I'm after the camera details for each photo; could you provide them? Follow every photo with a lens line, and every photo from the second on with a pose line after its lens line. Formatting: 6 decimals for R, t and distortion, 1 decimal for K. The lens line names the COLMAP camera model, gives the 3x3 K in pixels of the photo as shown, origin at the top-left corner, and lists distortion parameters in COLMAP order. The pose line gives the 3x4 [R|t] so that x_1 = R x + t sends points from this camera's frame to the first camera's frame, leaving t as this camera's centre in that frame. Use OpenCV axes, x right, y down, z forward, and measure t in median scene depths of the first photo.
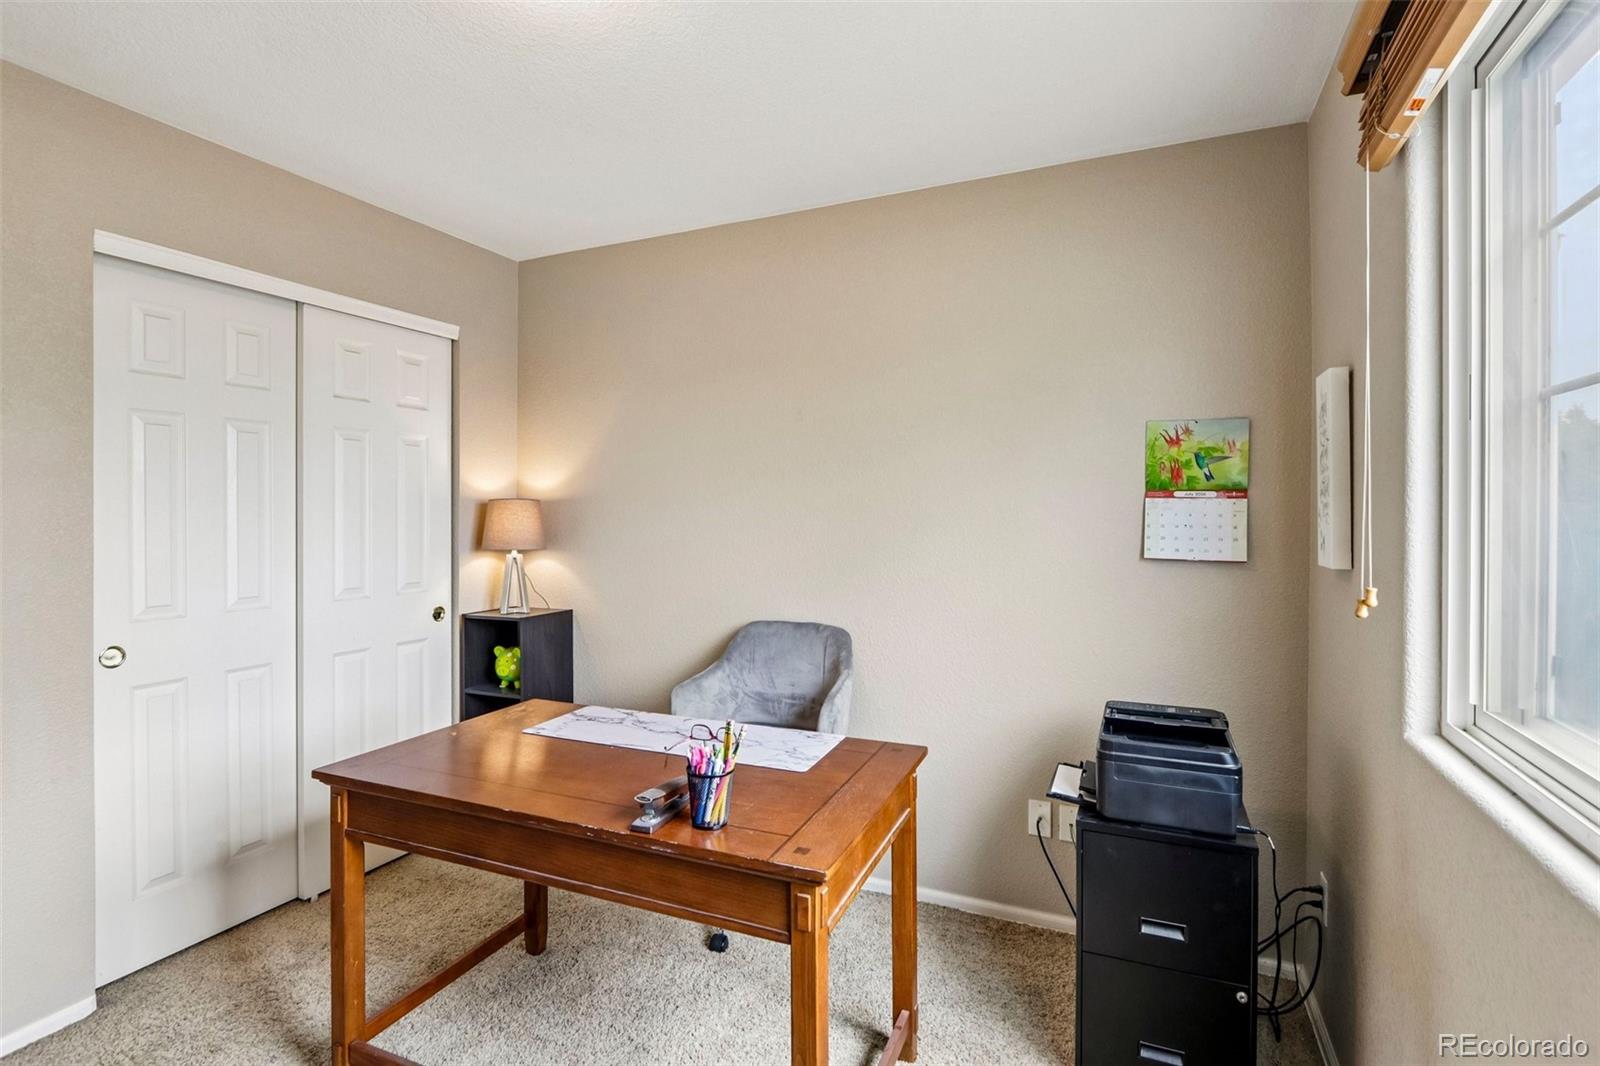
lens RADIAL K [[740.8, 0, 783.5], [0, 740.8, 517.7], [0, 0, 1]] dist [-0.013333, 0.000448]
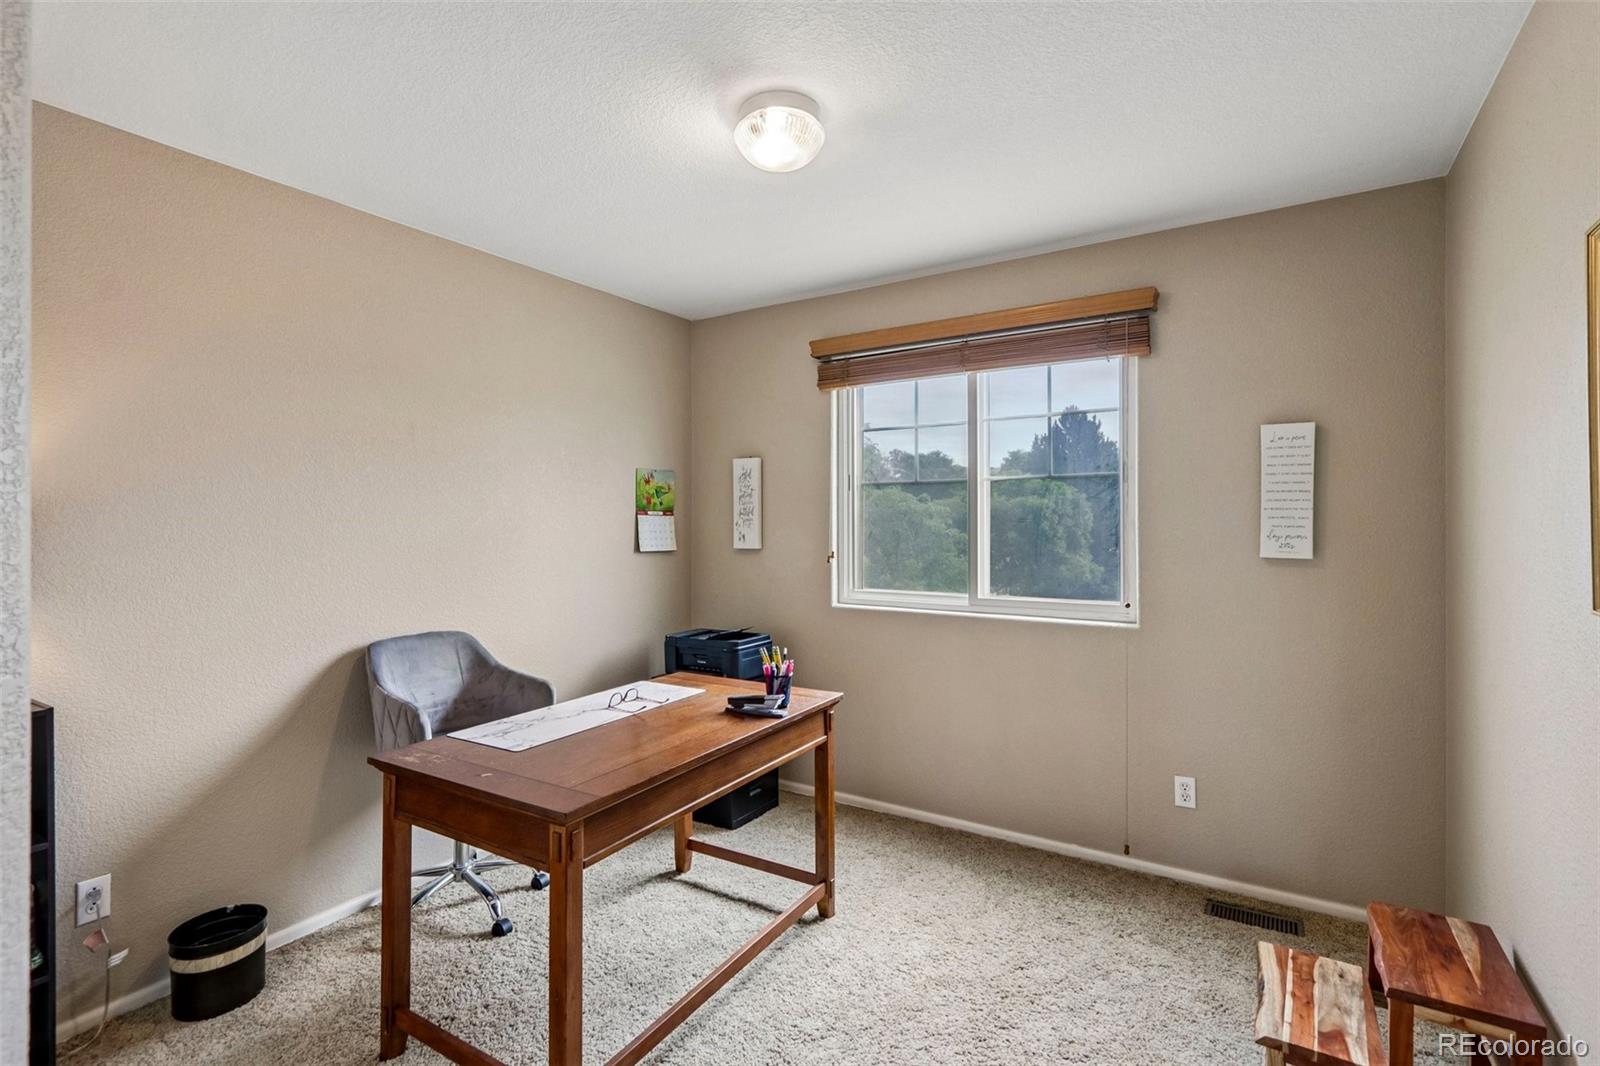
lens RADIAL K [[740.8, 0, 783.5], [0, 740.8, 517.7], [0, 0, 1]] dist [-0.013333, 0.000448]
pose [[0.157394, 0.004747, 0.987524, -1.095956], [0.005990, 0.999965, -0.005761, -0.009435], [-0.987518, 0.006822, 0.157360, 0.431017]]
